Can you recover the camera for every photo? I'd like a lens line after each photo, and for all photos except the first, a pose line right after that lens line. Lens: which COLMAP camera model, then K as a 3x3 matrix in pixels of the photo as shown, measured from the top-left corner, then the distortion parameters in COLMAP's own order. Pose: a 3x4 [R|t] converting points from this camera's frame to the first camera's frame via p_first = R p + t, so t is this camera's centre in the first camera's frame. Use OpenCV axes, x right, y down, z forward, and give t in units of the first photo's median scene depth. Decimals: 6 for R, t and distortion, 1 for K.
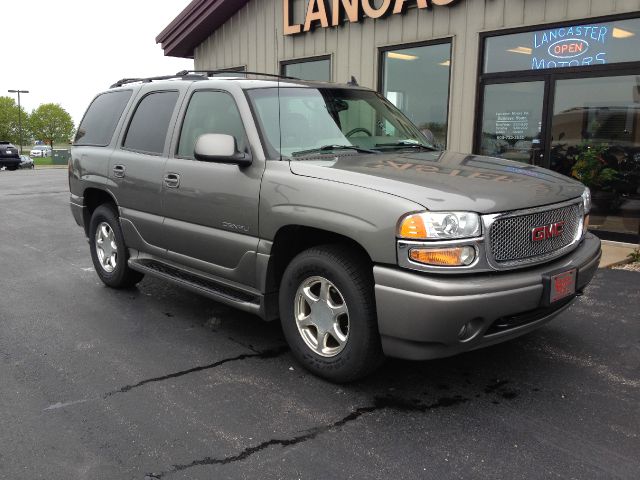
lens RADIAL K [[589.9, 0, 320.0], [0, 589.9, 240.0], [0, 0, 1]] dist [0.097623, -0.176165]
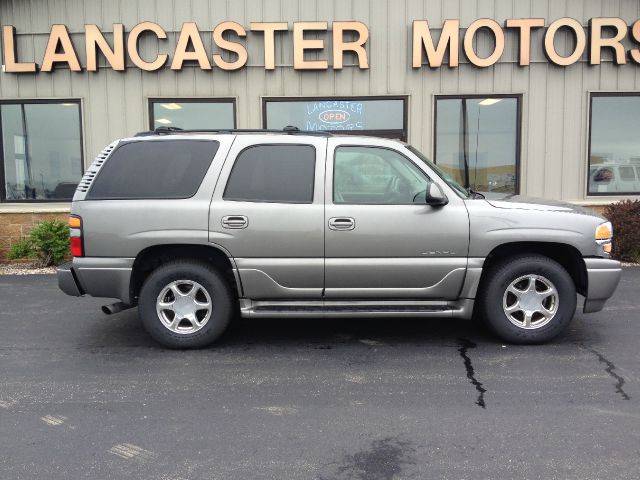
lens RADIAL K [[585.2, 0, 320.0], [0, 585.2, 240.0], [0, 0, 1]] dist [0.081707, -0.149225]
pose [[0.680693, -0.090105, 0.727006, -0.605513], [0.143059, 0.989650, -0.011288, -0.035114], [-0.718465, 0.111688, 0.686538, 0.148811]]
